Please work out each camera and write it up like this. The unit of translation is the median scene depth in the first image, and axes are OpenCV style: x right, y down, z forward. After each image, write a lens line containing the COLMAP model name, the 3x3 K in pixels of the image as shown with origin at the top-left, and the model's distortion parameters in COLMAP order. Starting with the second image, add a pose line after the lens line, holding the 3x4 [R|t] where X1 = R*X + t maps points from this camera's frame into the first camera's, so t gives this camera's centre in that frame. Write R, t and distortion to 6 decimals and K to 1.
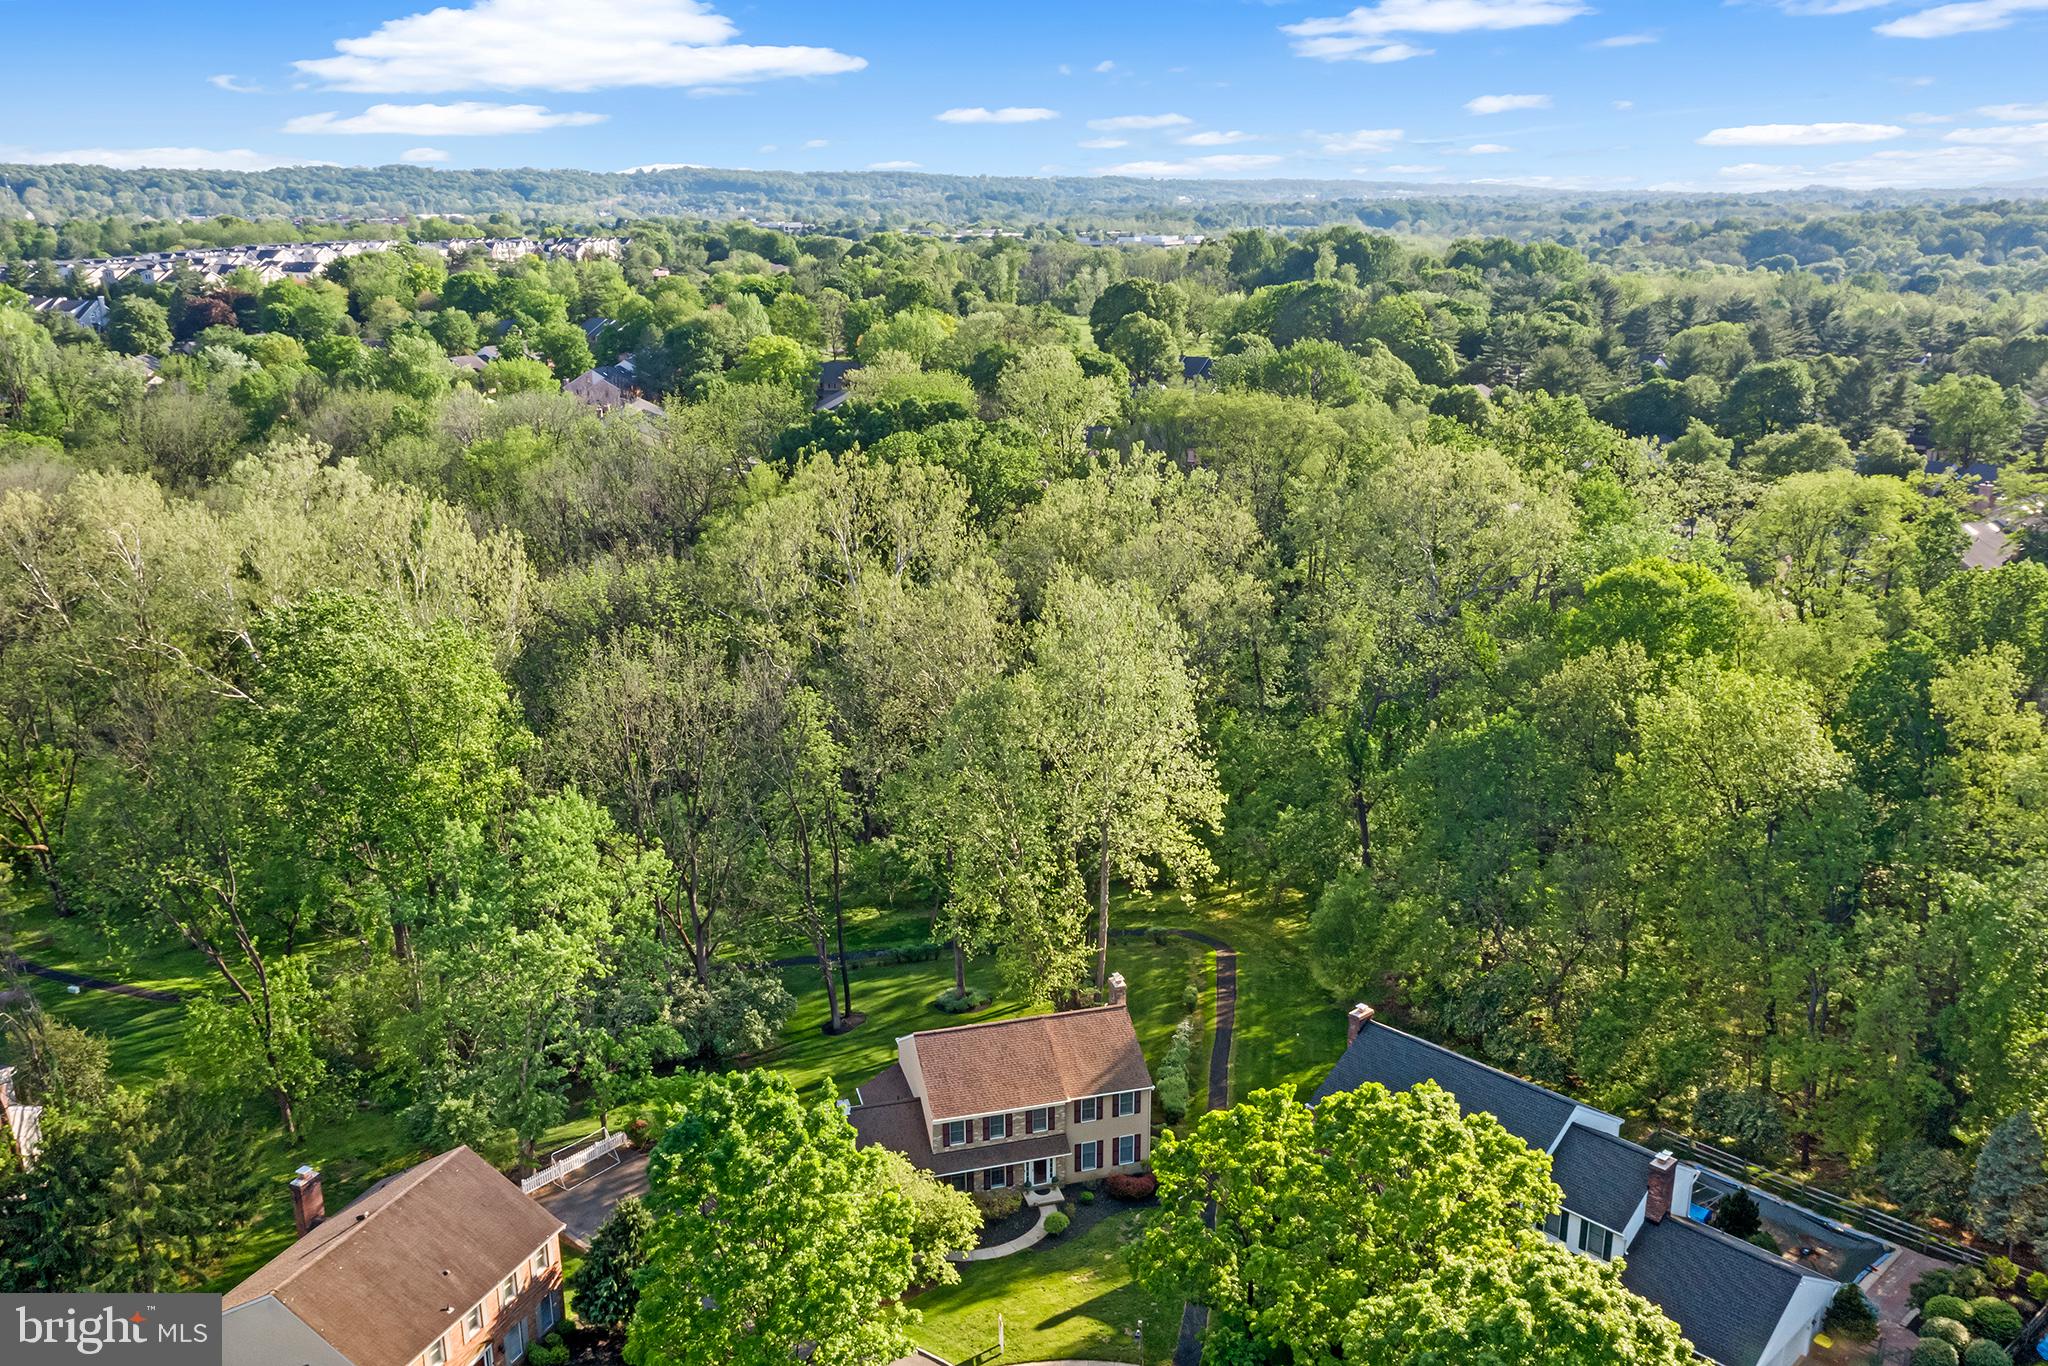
lens RADIAL K [[1657.9, 0, 1019.0], [0, 1657.9, 689.4], [0, 0, 1]] dist [-0.008542, -0.003631]
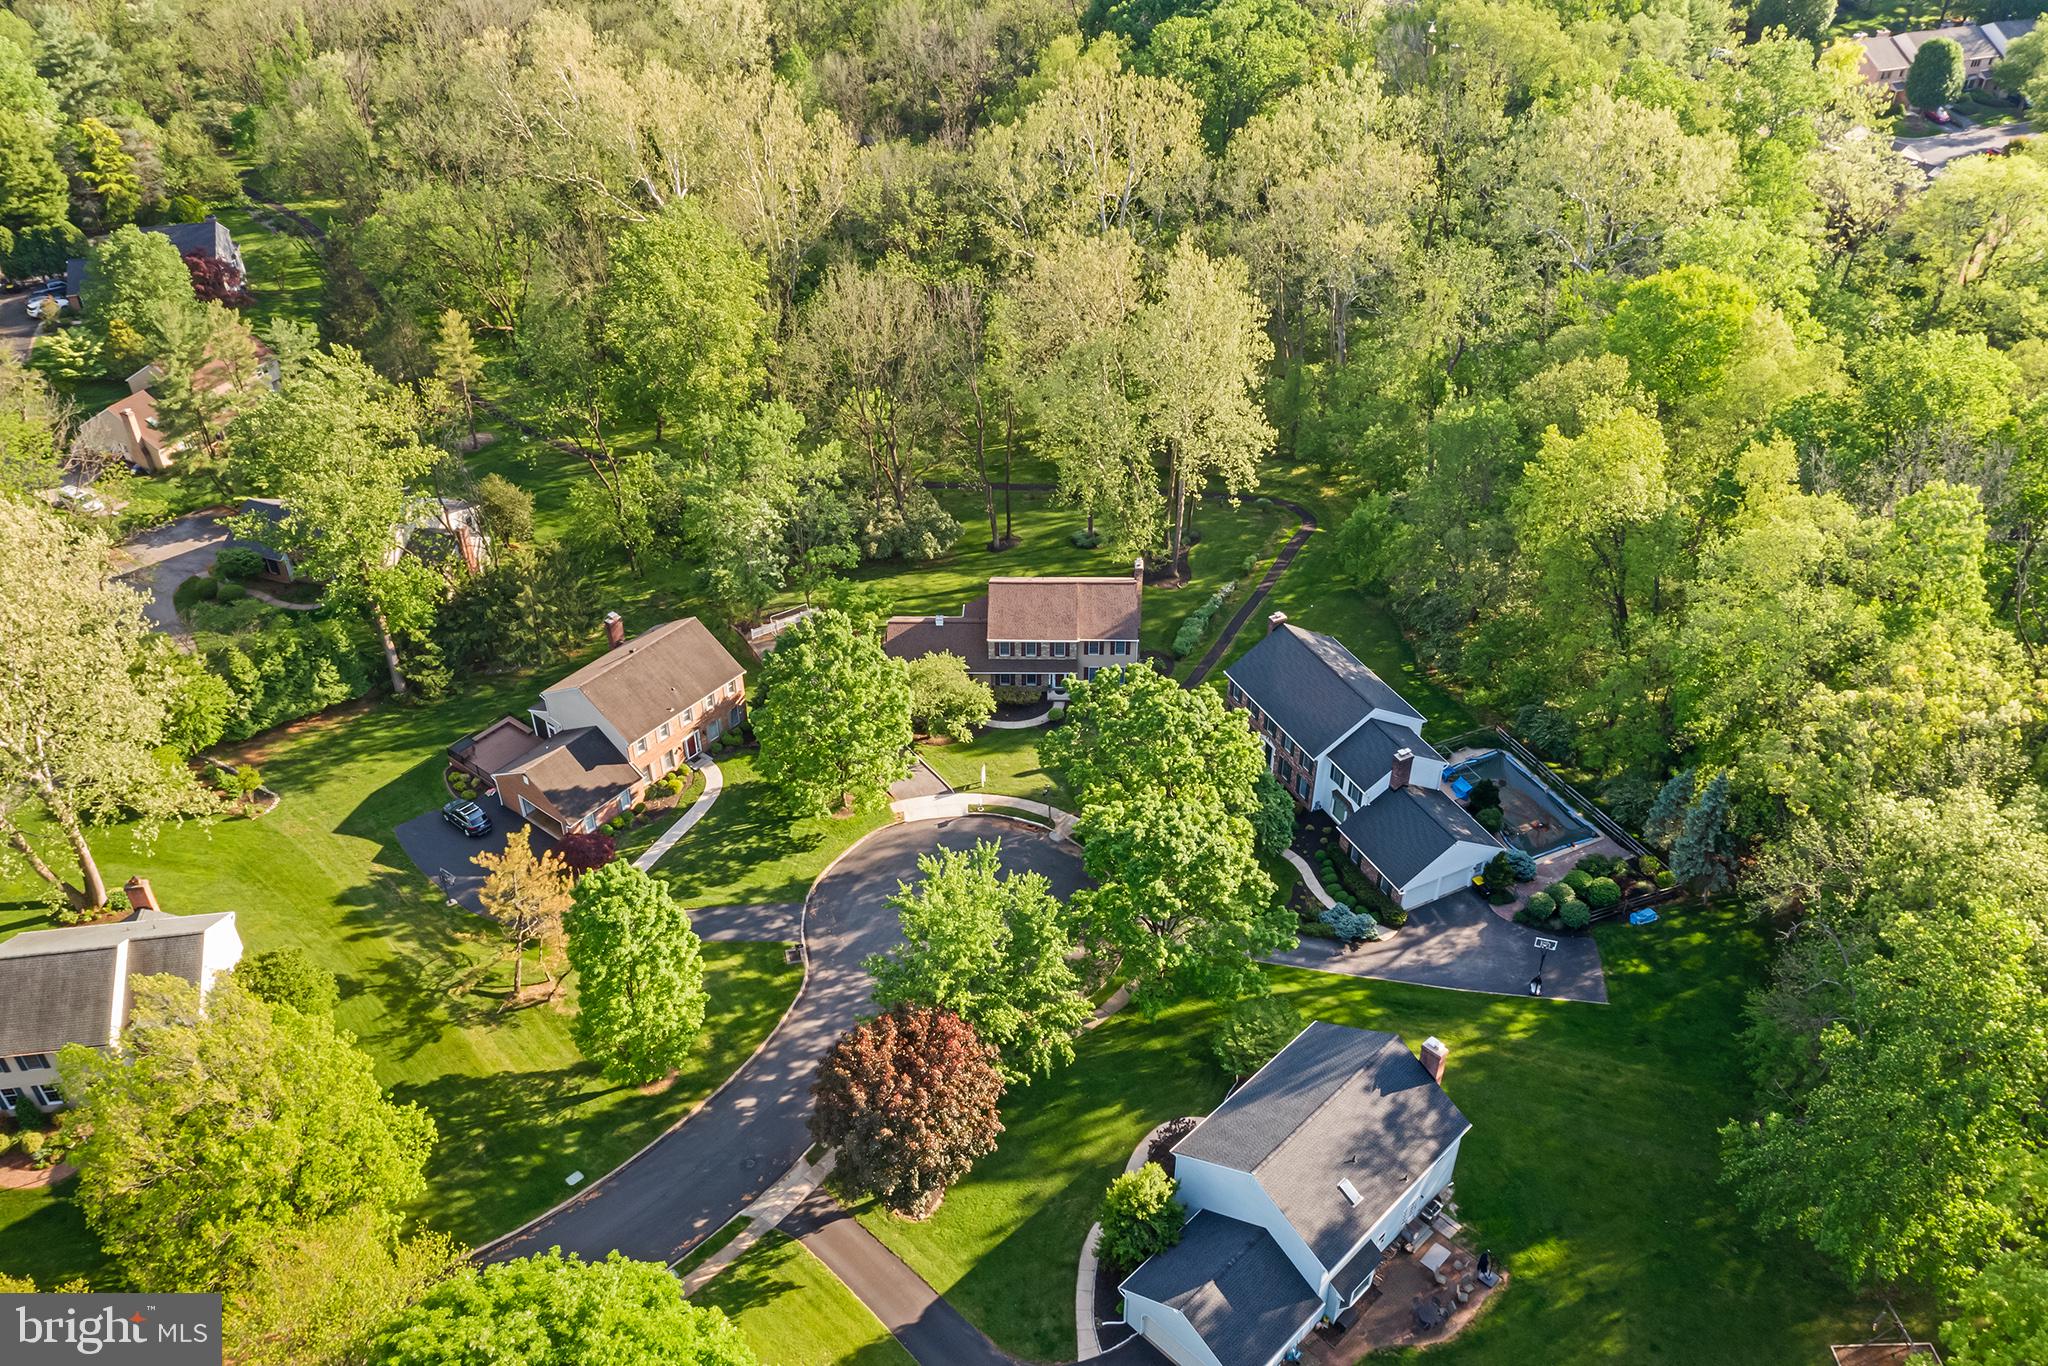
lens RADIAL K [[1607.1, 0, 1024.0], [0, 1607.1, 683.0], [0, 0, 1]] dist [-0.000829, 0.001827]
pose [[0.957011, 0.175188, -0.231171, 0.098718], [-0.082461, 0.928437, 0.362222, -0.074414], [0.278085, -0.327587, 0.902970, -0.110222]]
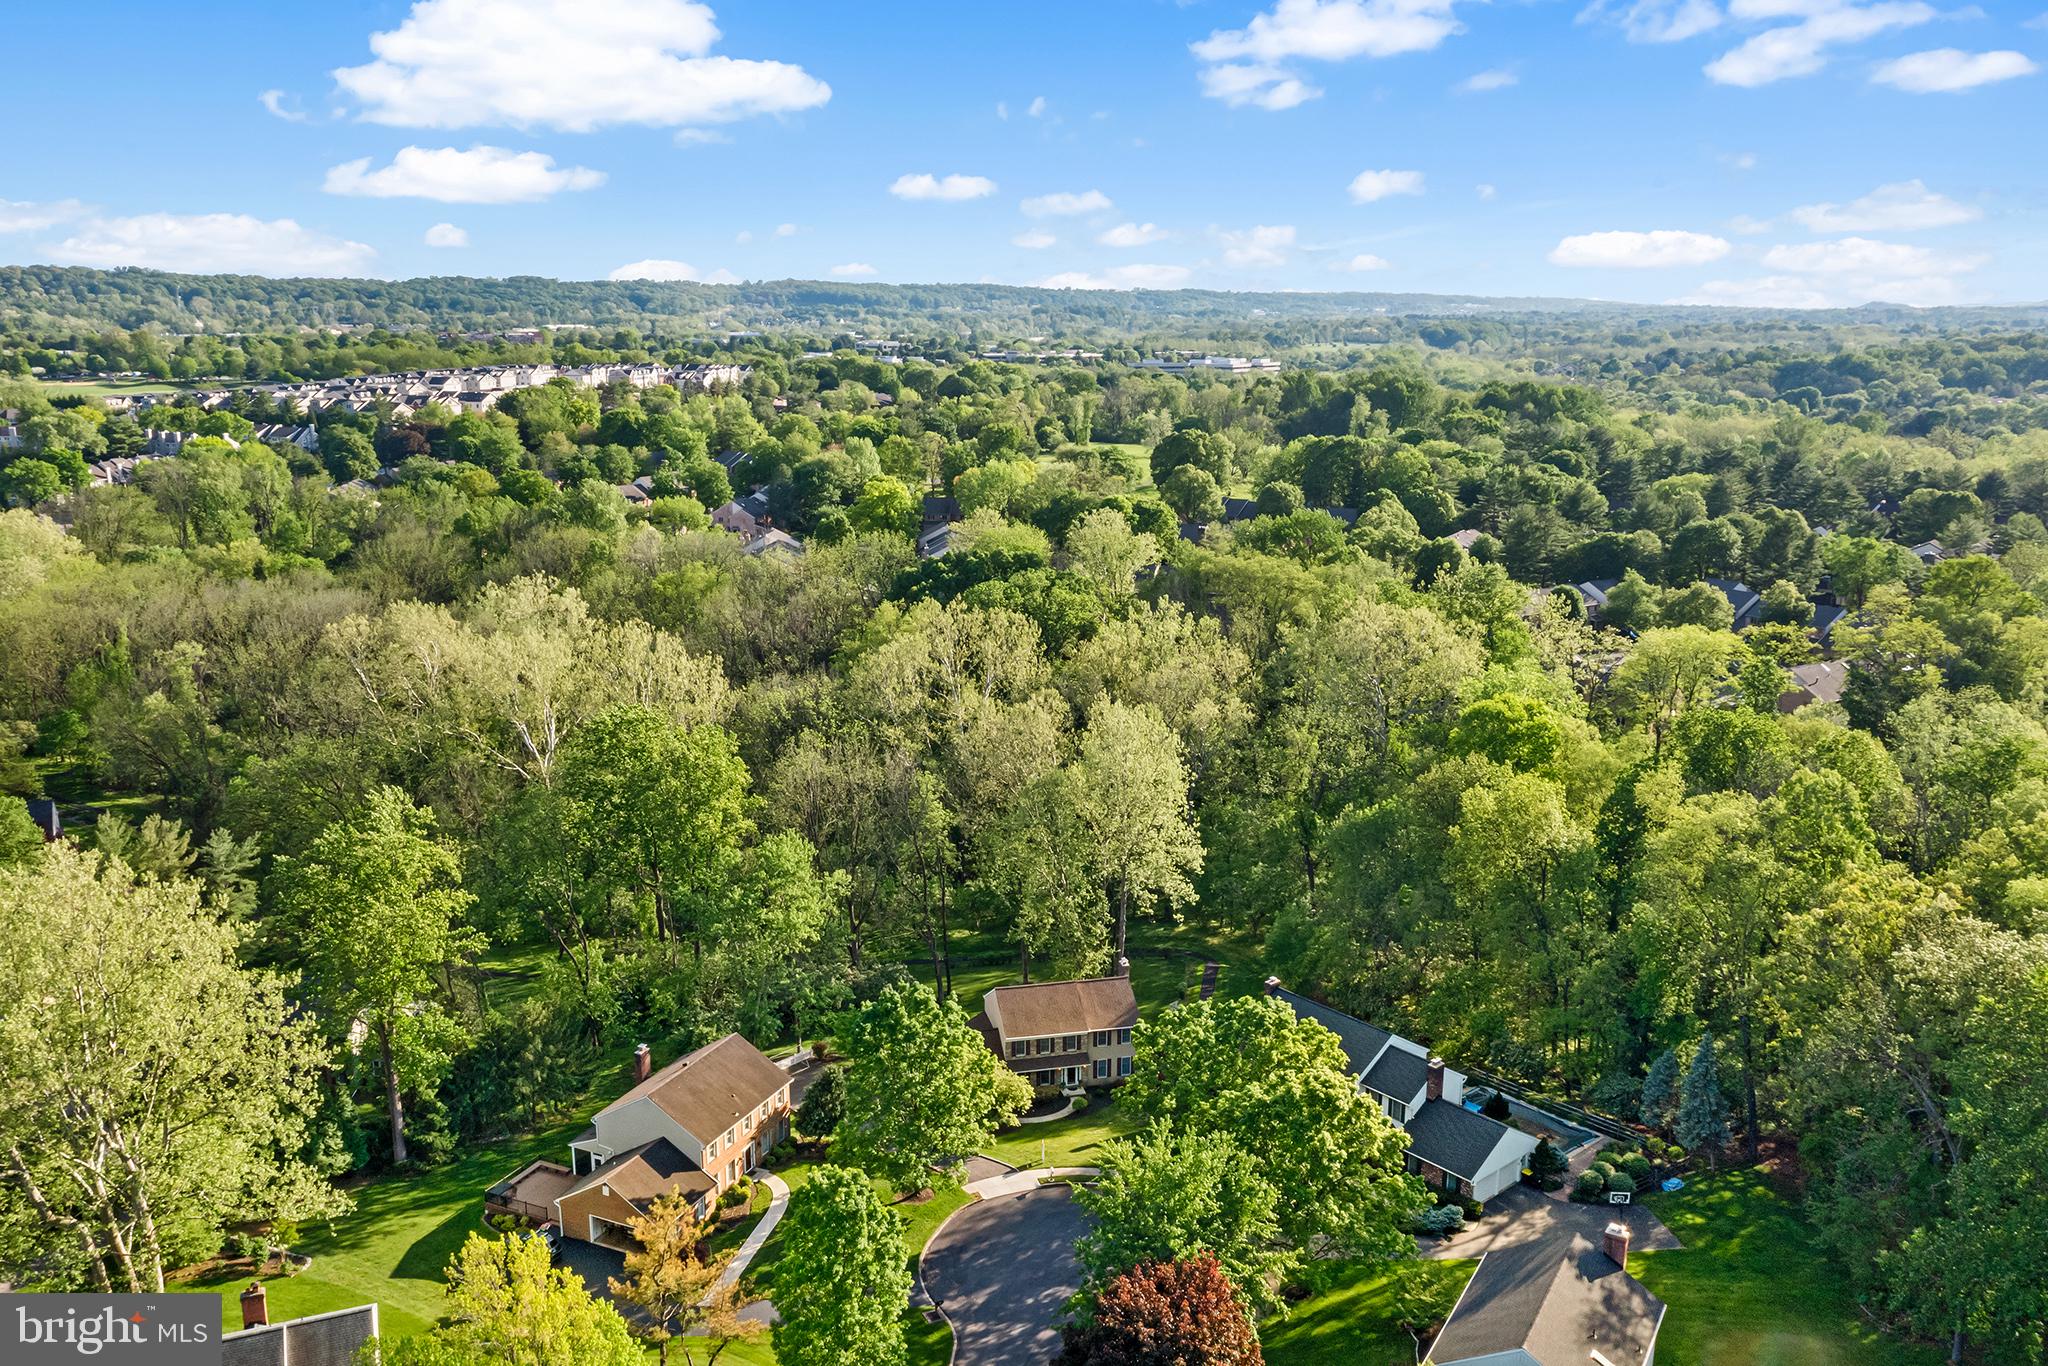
lens RADIAL K [[1607.1, 0, 1024.0], [0, 1607.1, 683.0], [0, 0, 1]] dist [-0.000829, 0.001827]
pose [[0.998835, 0.019693, -0.044052, 0.008374], [-0.022179, 0.998146, -0.056681, -0.000373], [0.042854, 0.057593, 0.997420, -0.174976]]
